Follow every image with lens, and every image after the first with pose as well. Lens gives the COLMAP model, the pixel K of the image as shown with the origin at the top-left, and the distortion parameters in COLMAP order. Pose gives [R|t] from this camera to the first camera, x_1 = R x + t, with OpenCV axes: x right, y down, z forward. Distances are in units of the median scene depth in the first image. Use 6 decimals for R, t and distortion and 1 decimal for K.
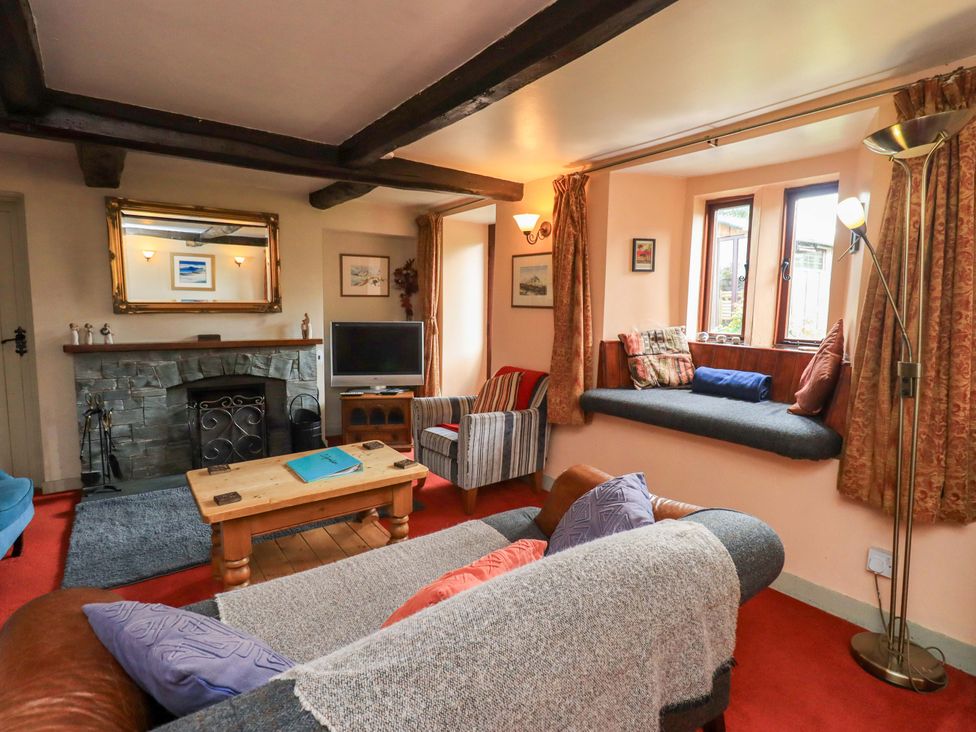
lens RADIAL K [[507.3, 0, 494.5], [0, 507.3, 357.9], [0, 0, 1]] dist [0.007449, -0.004542]
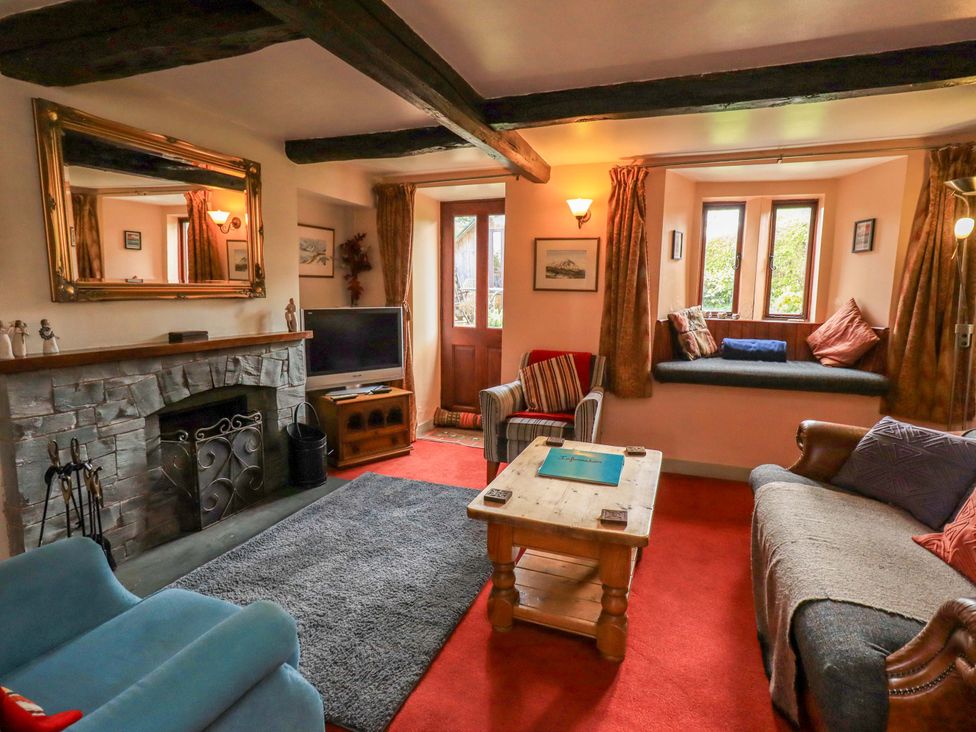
lens RADIAL K [[507.3, 0, 492.7], [0, 507.3, 357.3], [0, 0, 1]] dist [0.007449, -0.004542]
pose [[0.839222, -0.072394, 0.538948, -0.664305], [0.054743, 0.997311, 0.048721, -0.024983], [-0.541026, -0.011384, 0.840929, 0.233815]]
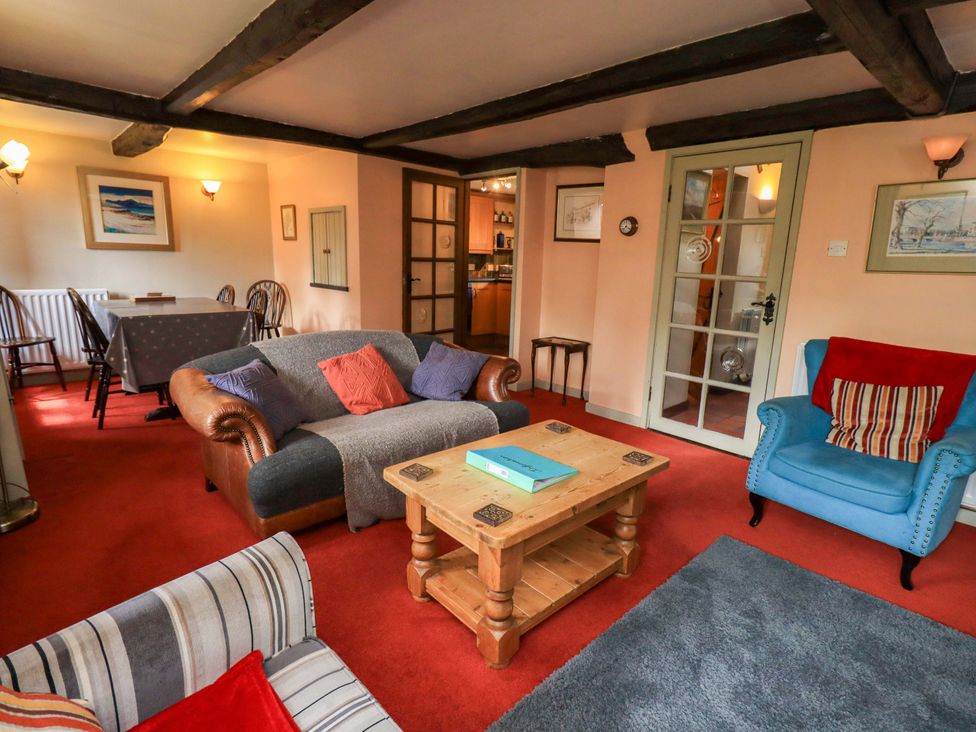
lens RADIAL K [[507.3, 0, 490.4], [0, 507.3, 360.9], [0, 0, 1]] dist [0.007449, -0.004542]
pose [[-0.991338, -0.024332, -0.129058, -0.129450], [-0.062017, 0.952952, 0.296708, -0.125721], [0.115767, 0.302142, -0.946207, 1.202772]]
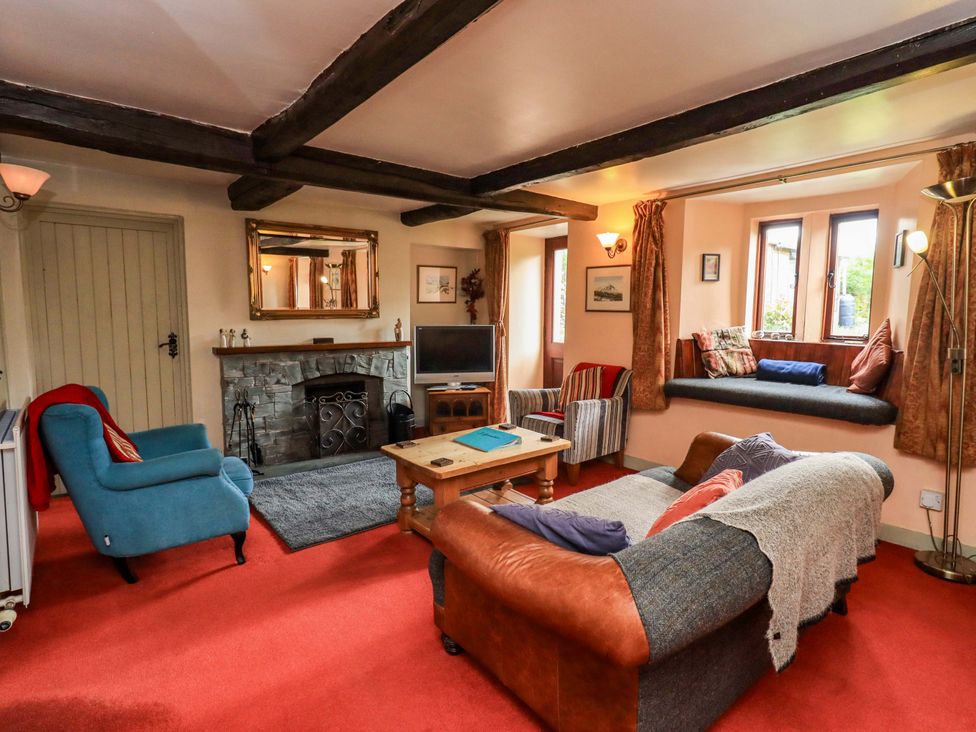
lens RADIAL K [[507.3, 0, 494.2], [0, 507.3, 358.2], [0, 0, 1]] dist [0.007449, -0.004542]
pose [[0.998851, -0.012671, 0.046223, -0.263275], [0.013039, 0.999885, -0.007681, 0.014764], [-0.046121, 0.008275, 0.998902, -0.169598]]
